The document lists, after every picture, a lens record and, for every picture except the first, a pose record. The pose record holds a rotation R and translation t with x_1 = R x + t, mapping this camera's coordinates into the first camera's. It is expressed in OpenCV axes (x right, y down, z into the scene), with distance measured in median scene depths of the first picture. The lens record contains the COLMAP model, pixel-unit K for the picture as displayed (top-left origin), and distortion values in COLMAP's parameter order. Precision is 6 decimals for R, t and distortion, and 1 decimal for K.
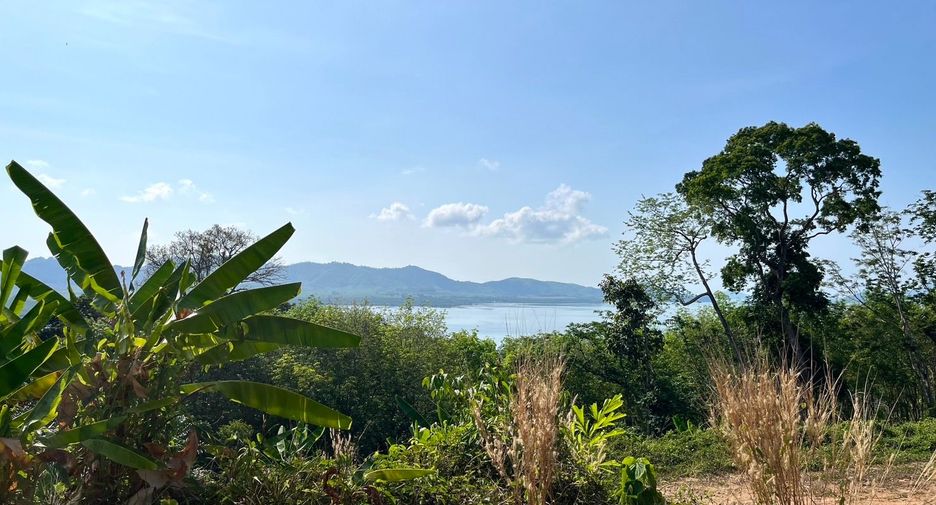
lens RADIAL K [[718.4, 0, 474.4], [0, 718.4, 250.5], [0, 0, 1]] dist [-0.004761, -0.005213]
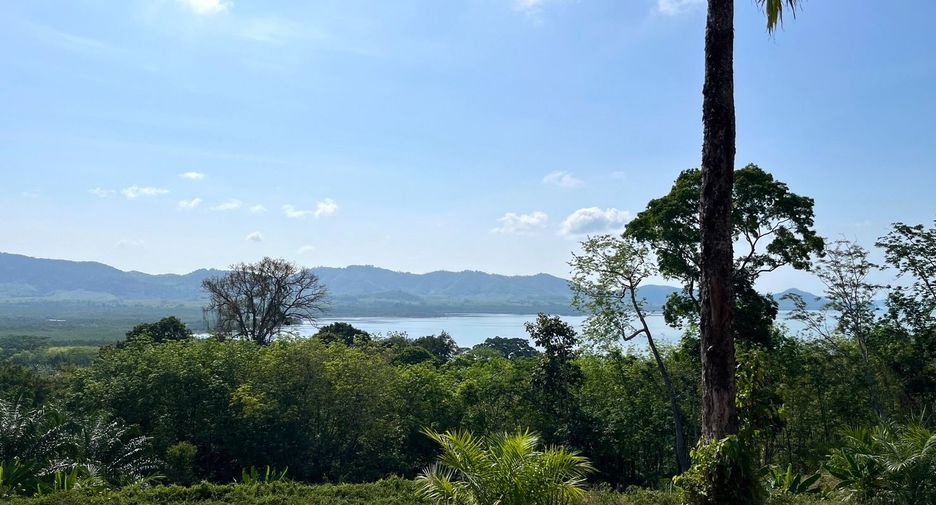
lens RADIAL K [[737.0, 0, 470.5], [0, 737.0, 258.6], [0, 0, 1]] dist [-0.024572, -0.000489]
pose [[0.979679, -0.011851, -0.200224, 0.272734], [0.012744, 0.999914, 0.003170, -0.048234], [0.200169, -0.005657, 0.979745, -0.105705]]
